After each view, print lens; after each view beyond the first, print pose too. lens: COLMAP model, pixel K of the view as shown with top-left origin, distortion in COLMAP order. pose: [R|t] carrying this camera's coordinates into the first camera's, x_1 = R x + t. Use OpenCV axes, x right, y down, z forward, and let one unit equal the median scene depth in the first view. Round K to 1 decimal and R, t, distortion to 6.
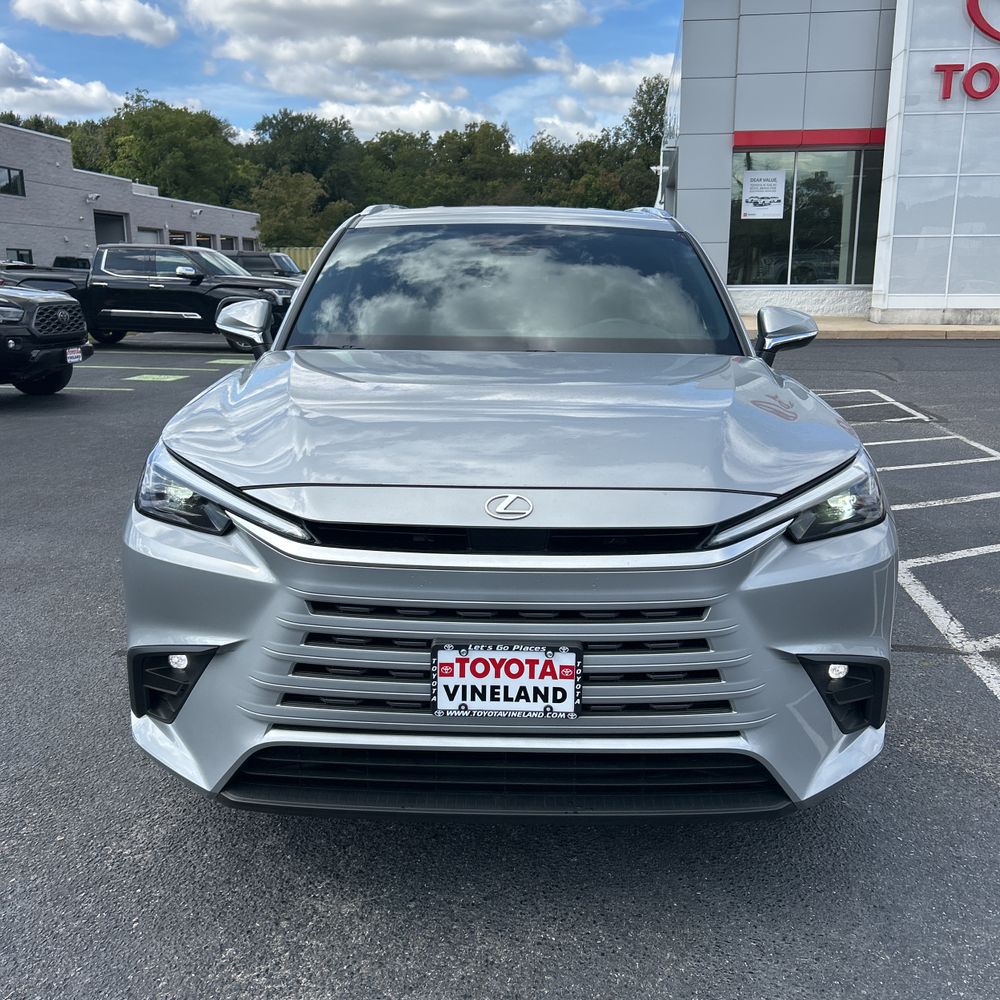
lens RADIAL K [[1049.3, 0, 499.5], [0, 1049.3, 499.3], [0, 0, 1]] dist [0.025962, 0.000000]
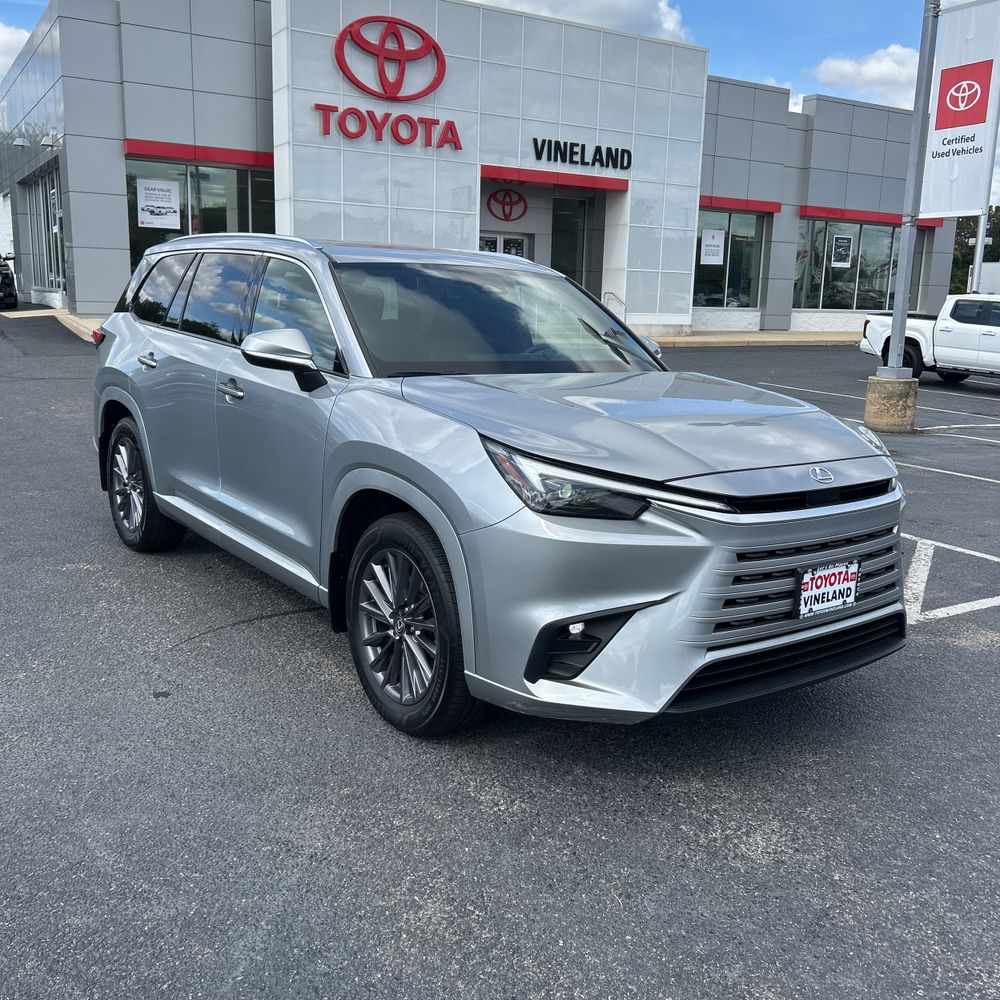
lens RADIAL K [[1049.3, 0, 501.8], [0, 1049.3, 500.9], [0, 0, 1]] dist [0.025962, 0.000000]
pose [[0.779650, -0.099409, 0.618274, -1.299821], [0.100247, 0.994399, 0.033471, -0.053442], [-0.618139, 0.035884, 0.785249, 0.081558]]
